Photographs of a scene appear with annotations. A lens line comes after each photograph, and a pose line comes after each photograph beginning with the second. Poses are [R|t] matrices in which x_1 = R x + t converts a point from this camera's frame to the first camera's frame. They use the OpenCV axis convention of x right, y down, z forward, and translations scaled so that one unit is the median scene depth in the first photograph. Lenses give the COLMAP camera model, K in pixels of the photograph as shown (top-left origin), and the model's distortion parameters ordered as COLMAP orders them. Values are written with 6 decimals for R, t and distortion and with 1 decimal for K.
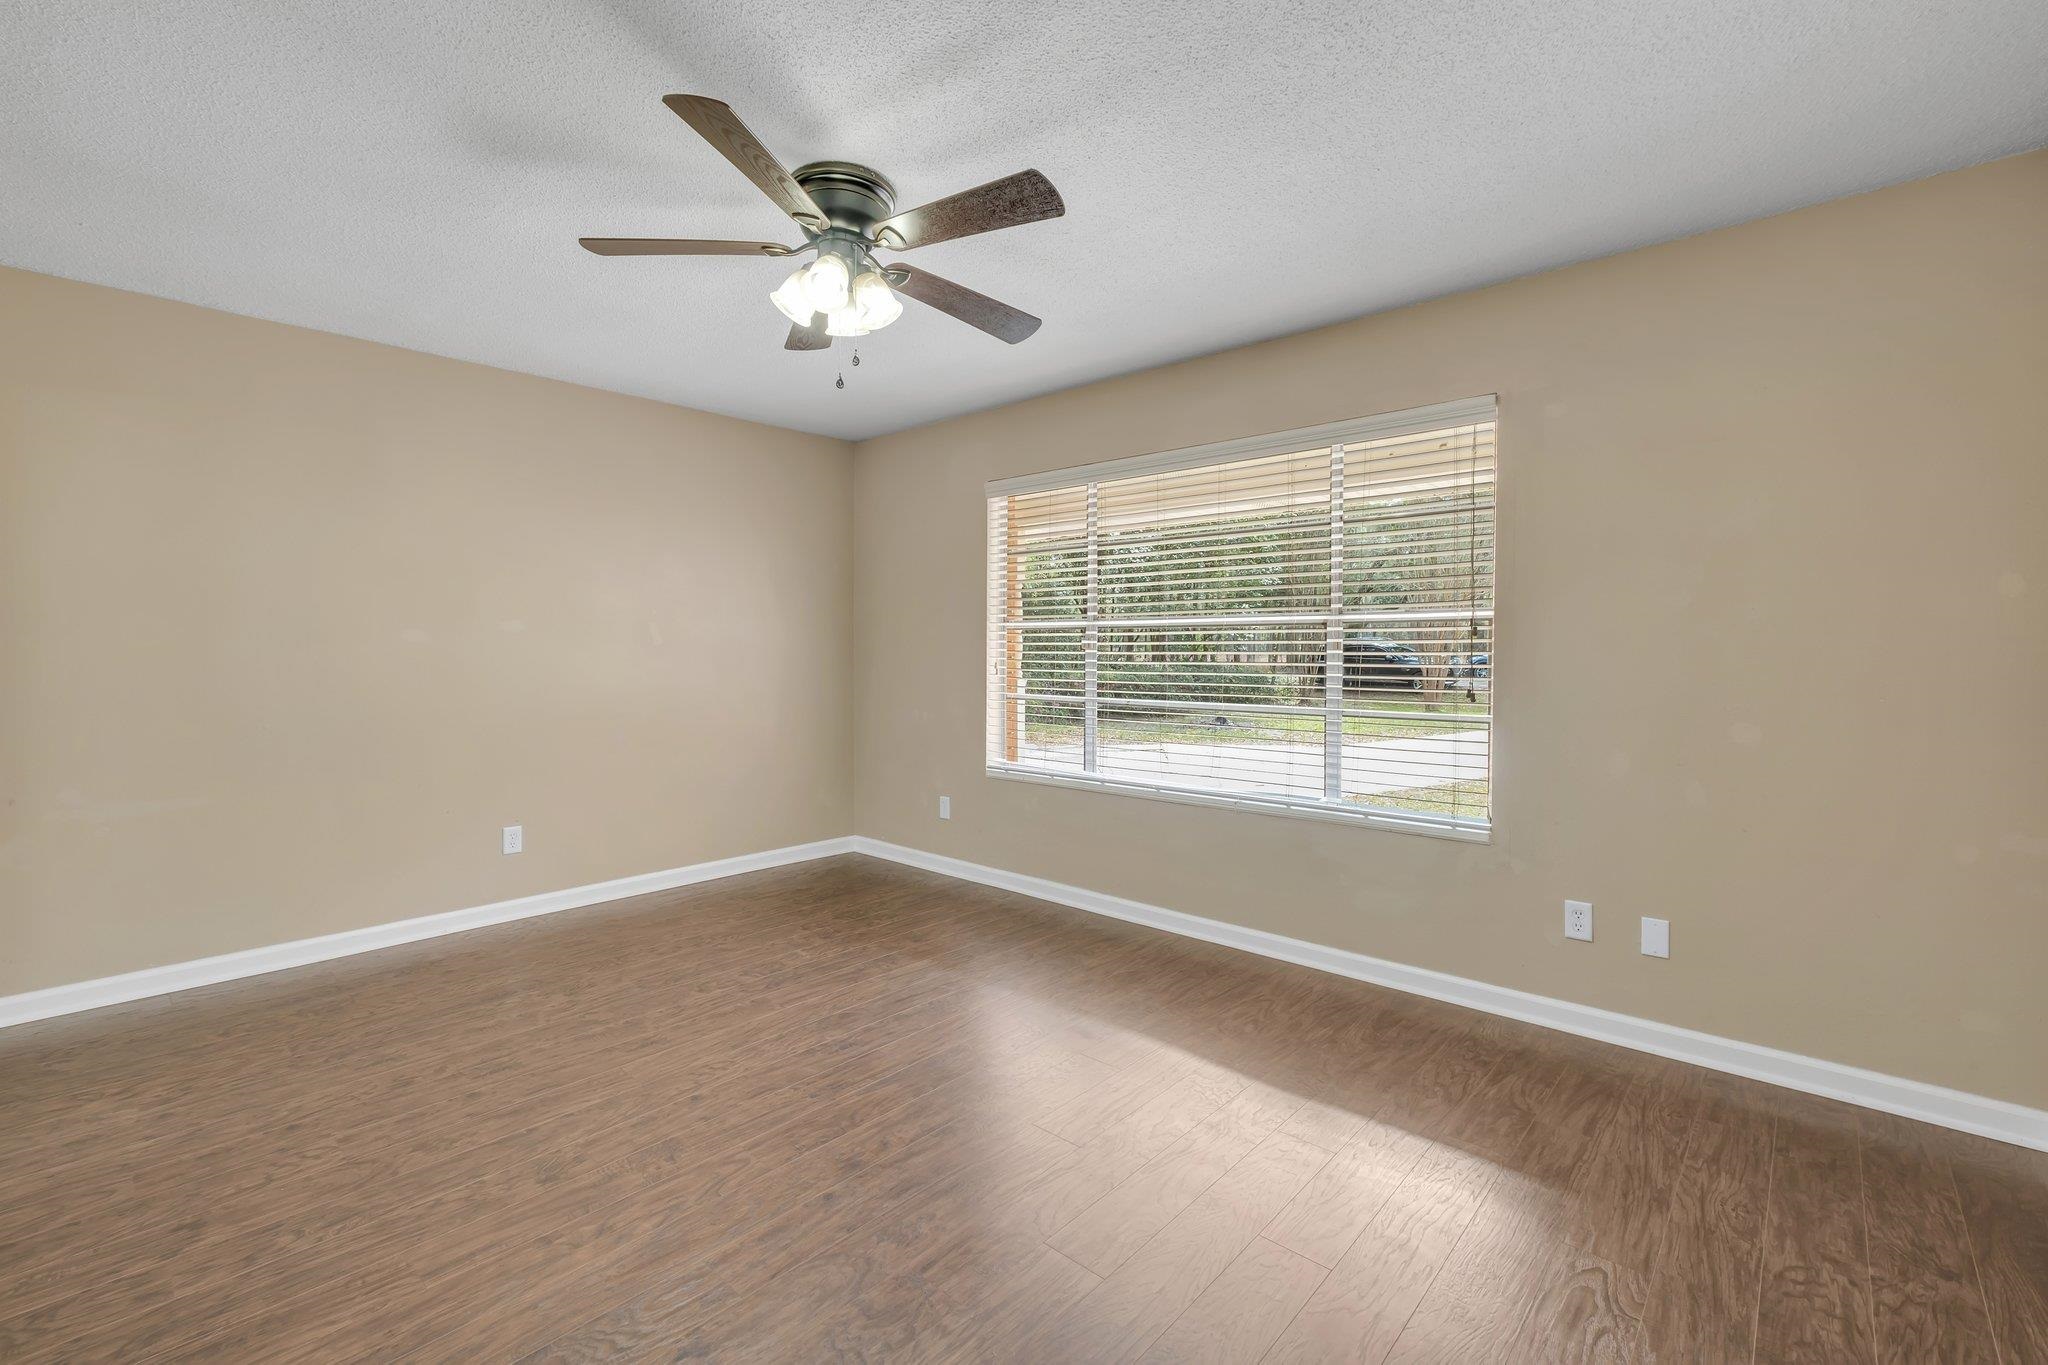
lens RADIAL K [[892.2, 0, 1014.8], [0, 892.2, 677.3], [0, 0, 1]] dist [-0.001433, 0.000098]
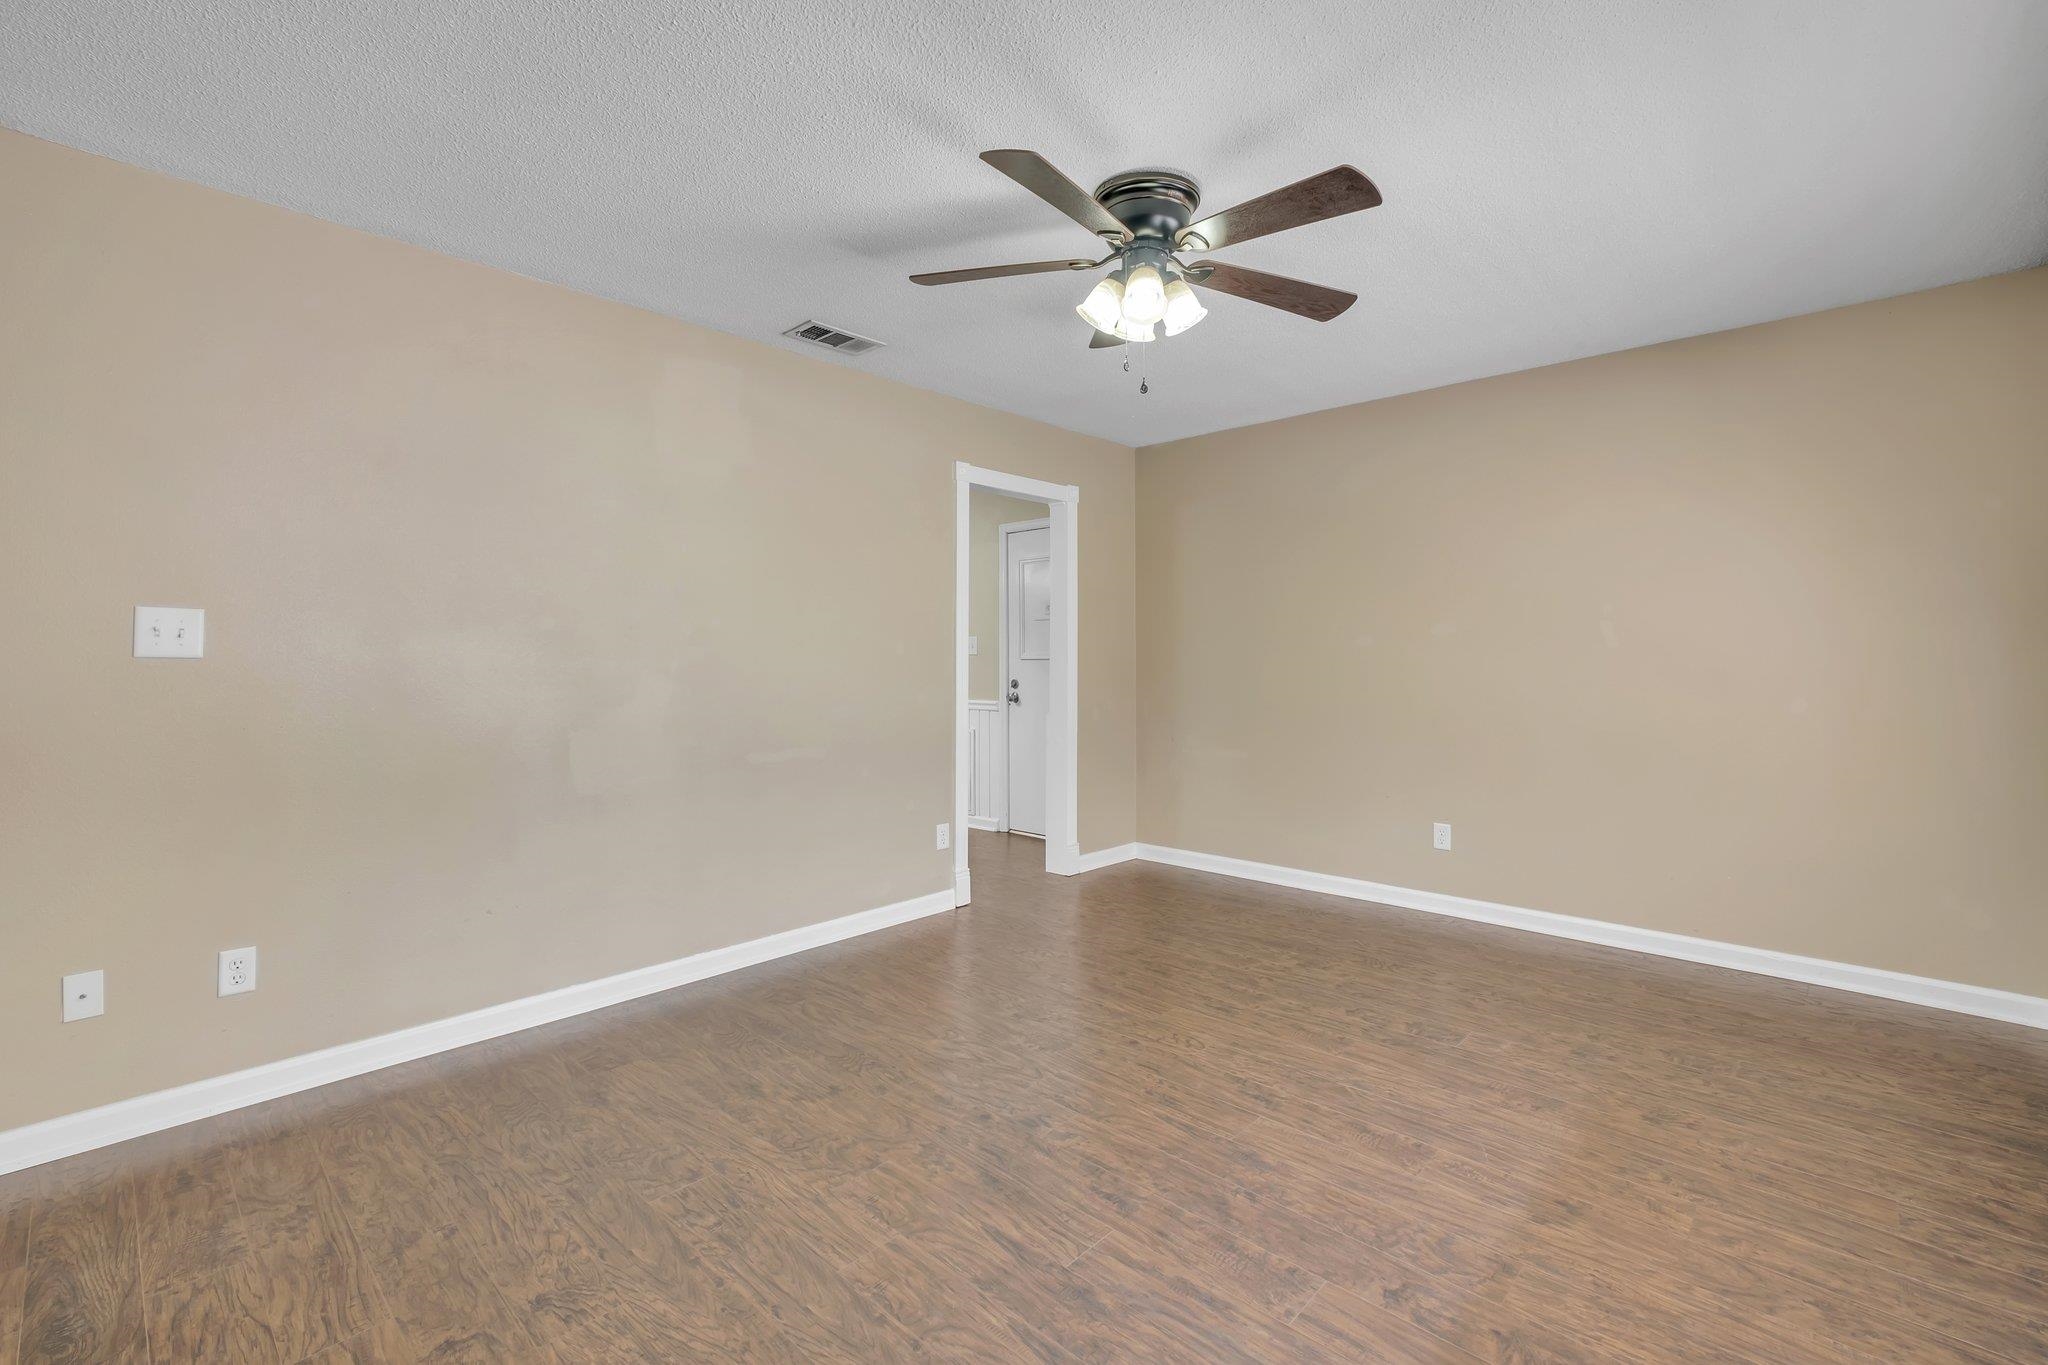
lens RADIAL K [[892.2, 0, 1014.8], [0, 892.2, 677.3], [0, 0, 1]] dist [-0.001433, 0.000098]
pose [[-0.022285, 0.026818, -0.999392, 0.623279], [-0.028444, 0.999218, 0.027447, -0.019570], [0.999347, 0.029039, -0.021505, 0.687574]]
